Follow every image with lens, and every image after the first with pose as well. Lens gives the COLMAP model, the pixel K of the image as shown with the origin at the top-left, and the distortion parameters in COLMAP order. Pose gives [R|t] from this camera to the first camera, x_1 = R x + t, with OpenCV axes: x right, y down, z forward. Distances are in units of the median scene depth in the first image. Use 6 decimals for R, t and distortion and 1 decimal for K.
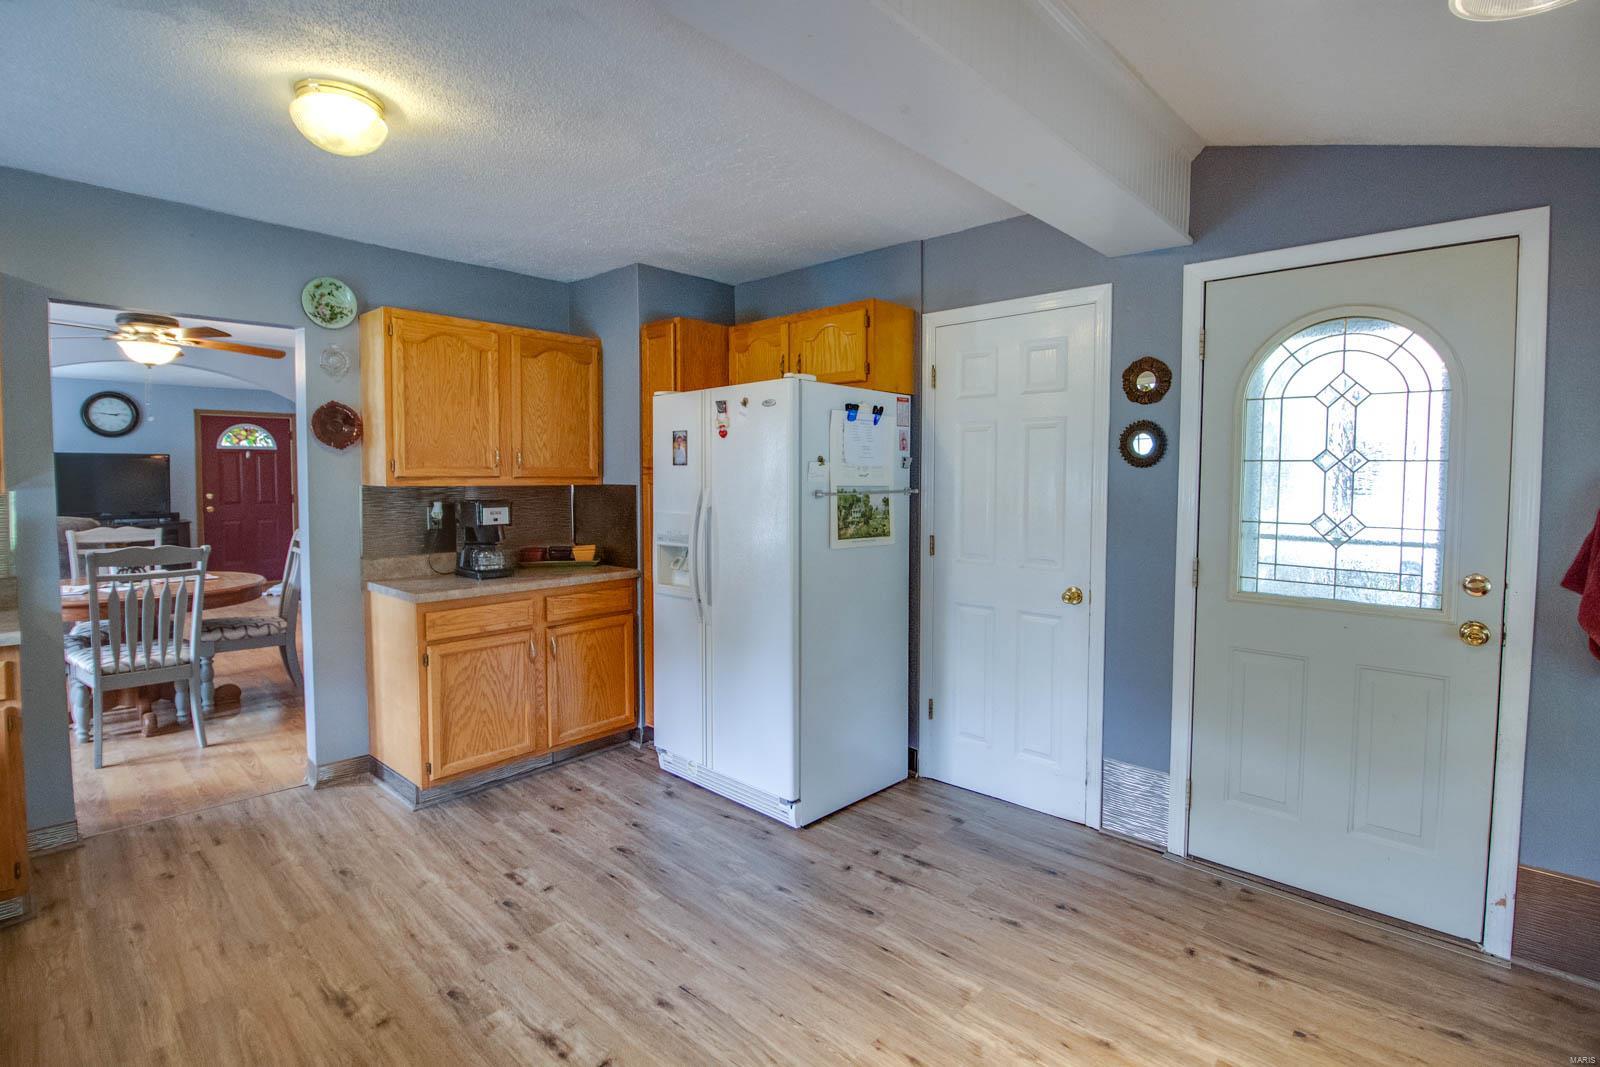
lens RADIAL K [[759.9, 0, 799.4], [0, 759.9, 508.2], [0, 0, 1]] dist [0.000350, -0.013938]
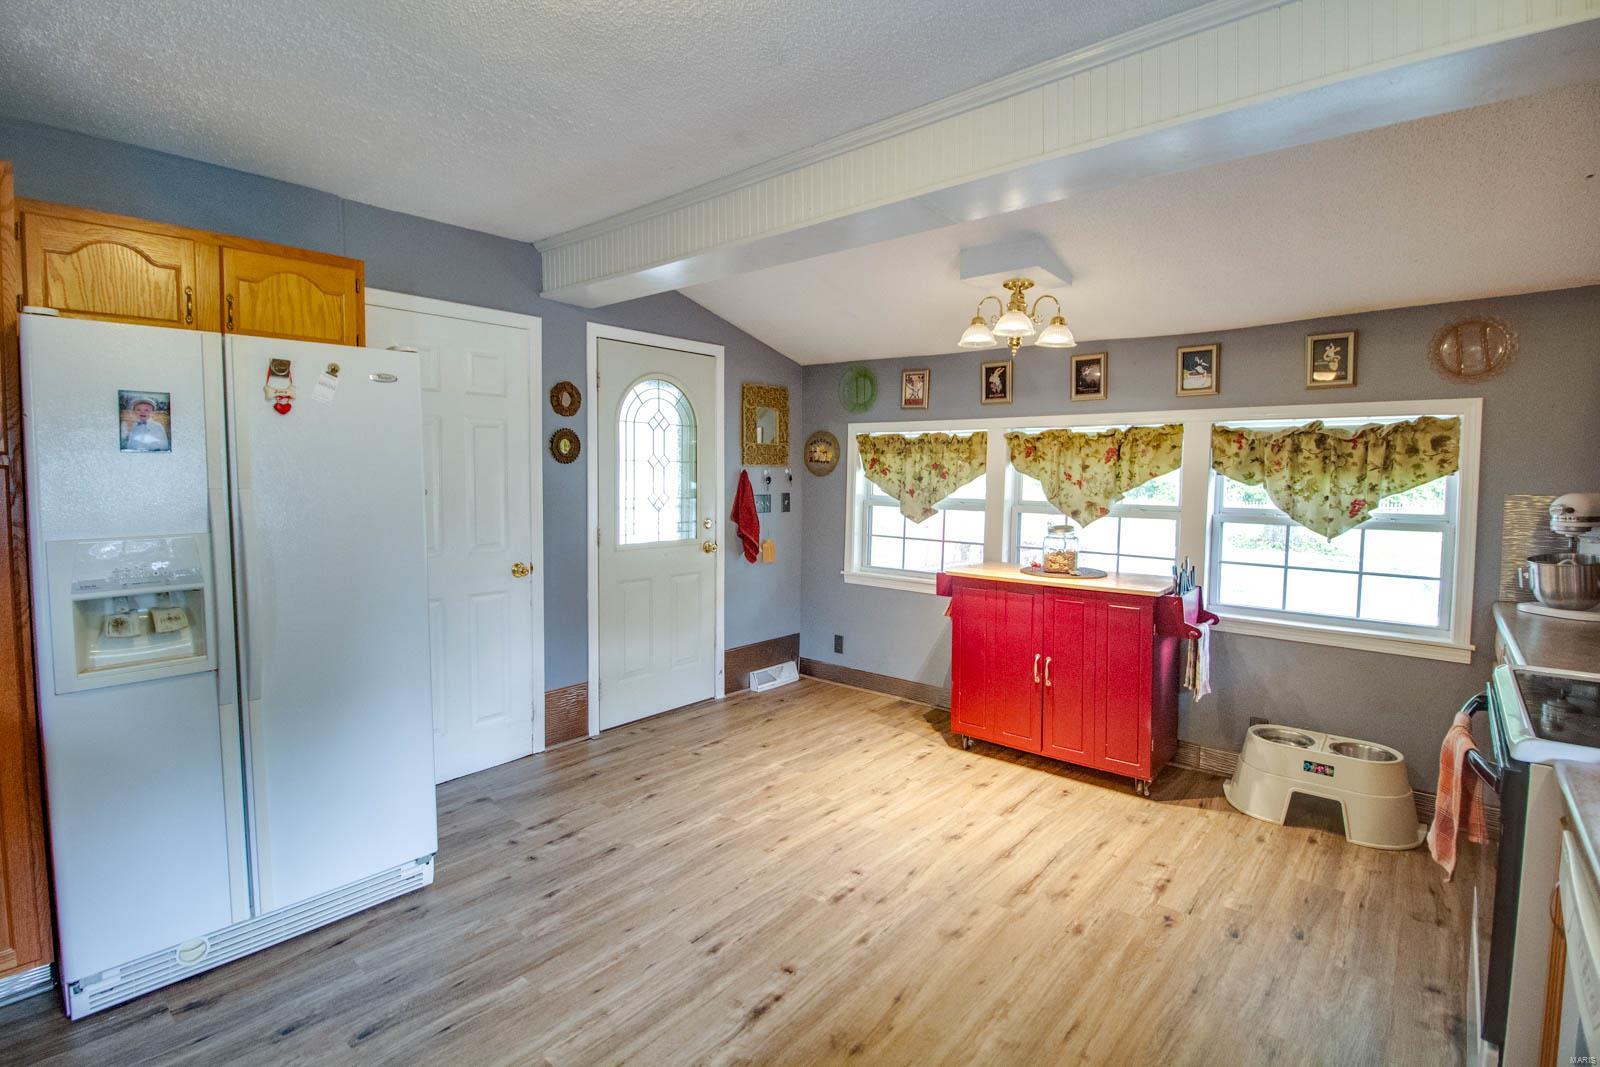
lens RADIAL K [[751.0, 0, 801.9], [0, 751.0, 507.5], [0, 0, 1]] dist [0.000234, -0.012064]
pose [[-0.037503, -0.052345, 0.997925, -0.912125], [0.038296, 0.997818, 0.053779, -0.032249], [-0.998562, 0.040233, -0.035416, 0.649452]]
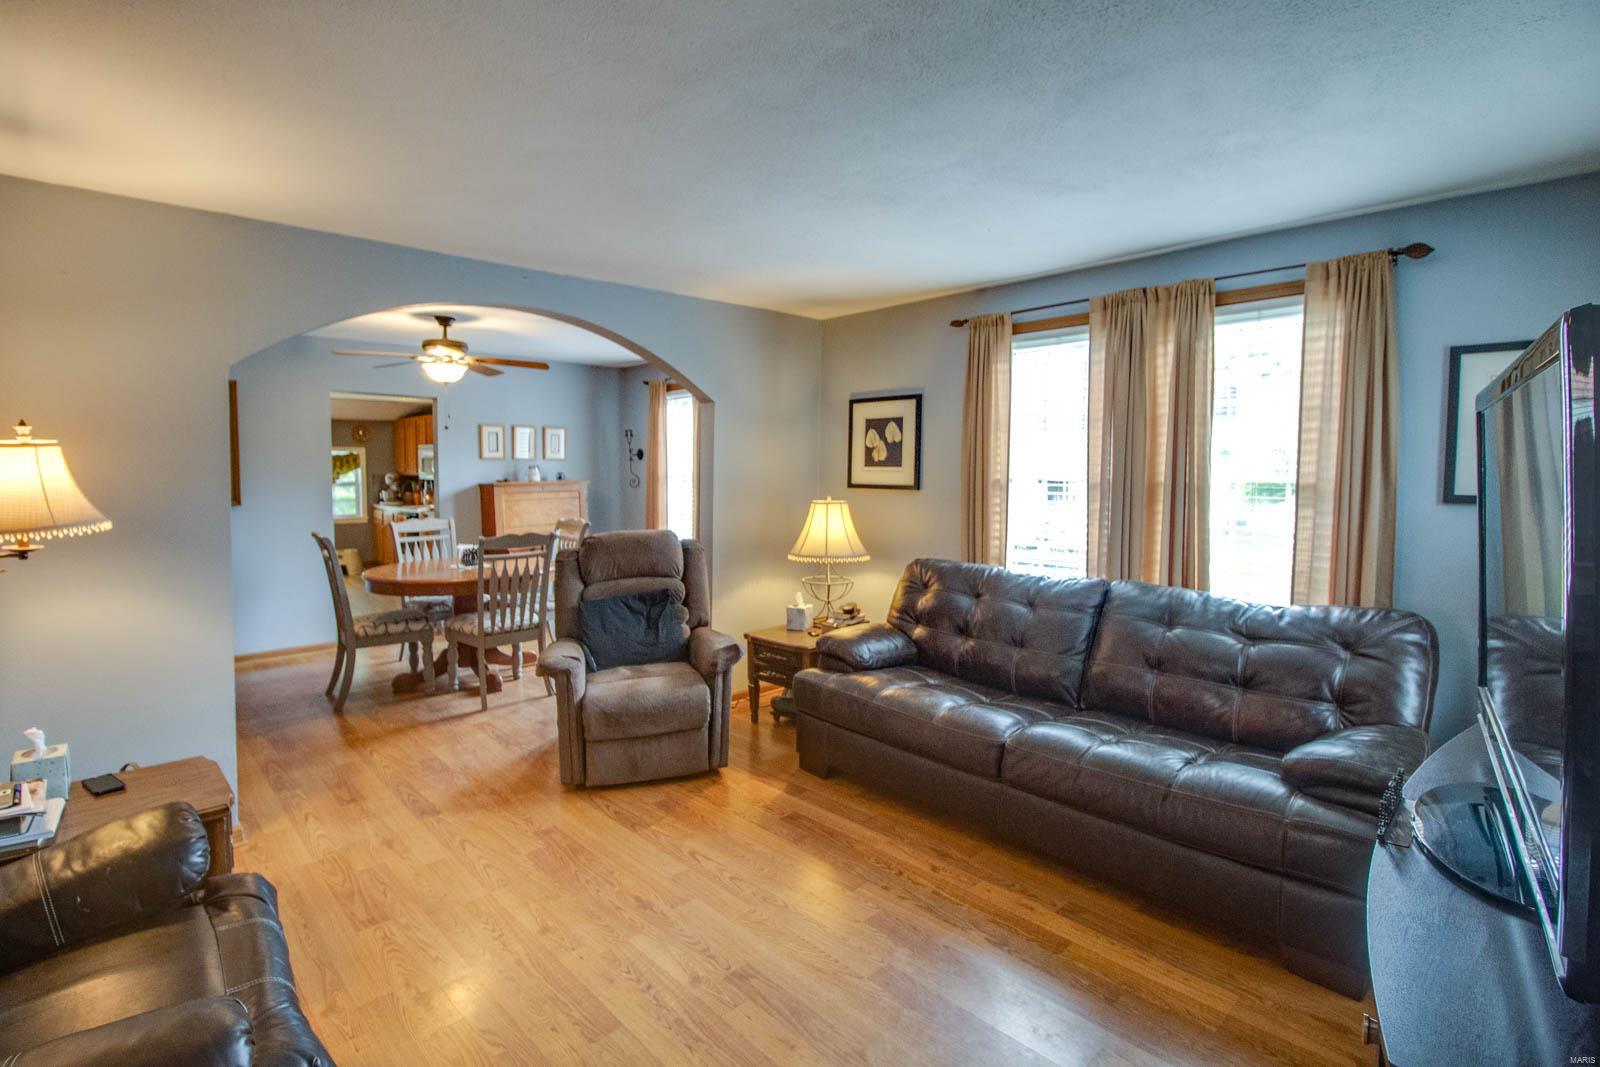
lens RADIAL K [[751.0, 0, 801.9], [0, 751.0, 507.5], [0, 0, 1]] dist [0.000234, -0.012064]
pose [[-0.998855, -0.009672, 0.046849, -2.293046], [-0.005145, 0.995386, 0.095811, -0.168204], [-0.047559, 0.095460, -0.994296, 3.358829]]
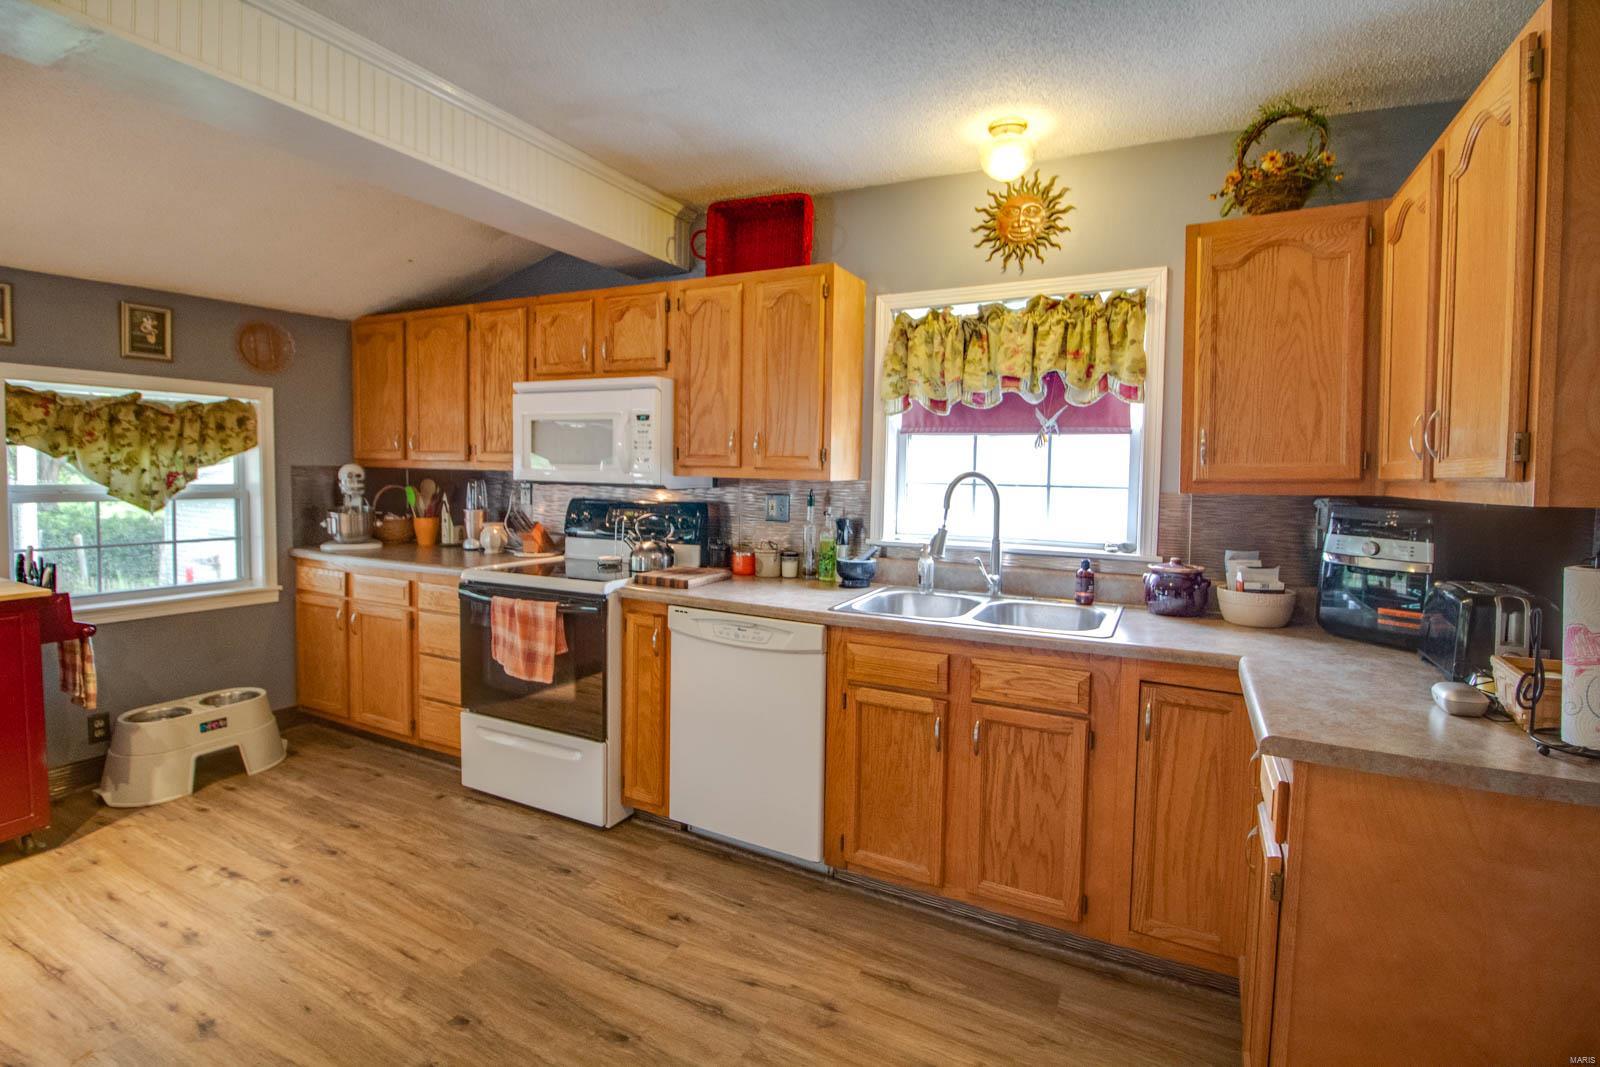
lens RADIAL K [[751.0, 0, 801.9], [0, 751.0, 507.5], [0, 0, 1]] dist [0.000234, -0.012064]
pose [[-0.963209, -0.010586, -0.268546, -0.442868], [-0.036882, 0.994977, 0.093065, -0.041329], [0.266211, 0.099545, -0.958761, 1.181537]]
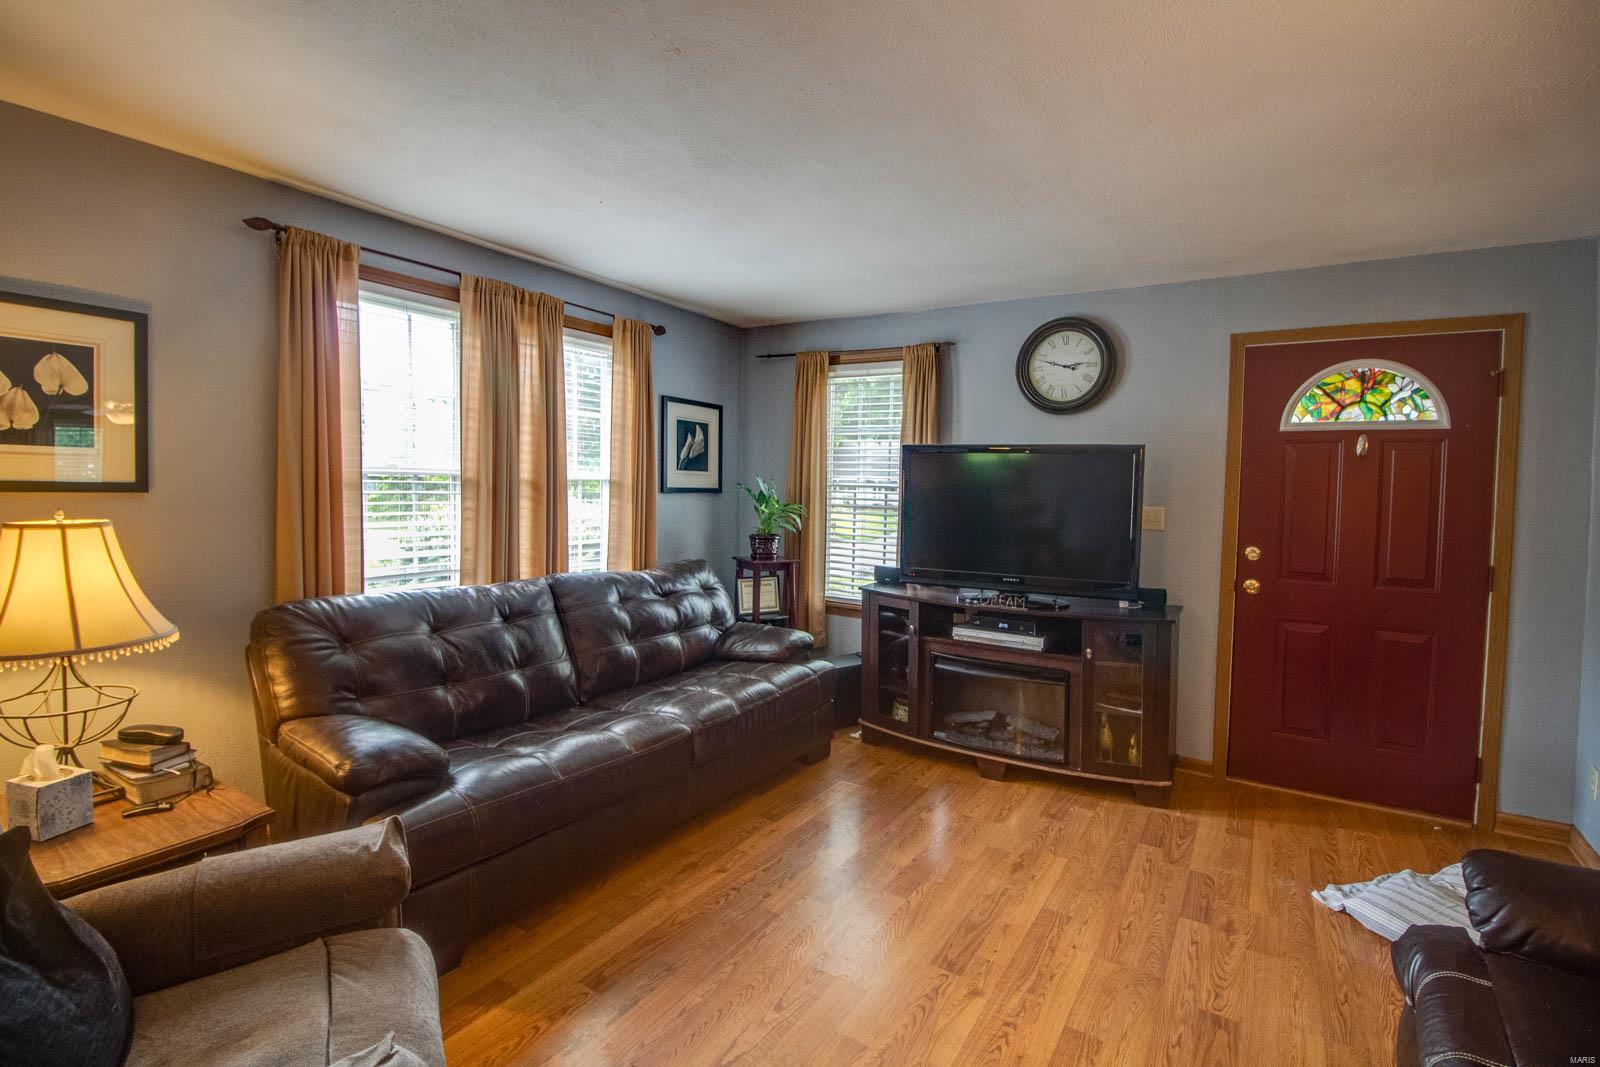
lens RADIAL K [[753.9, 0, 789.1], [0, 753.9, 508.5], [0, 0, 1]] dist [-0.000209, -0.013698]
pose [[0.179688, 0.032850, -0.983175, -1.460130], [-0.069253, 0.997385, 0.020668, -0.100942], [0.981283, 0.064374, 0.181493, 2.295636]]
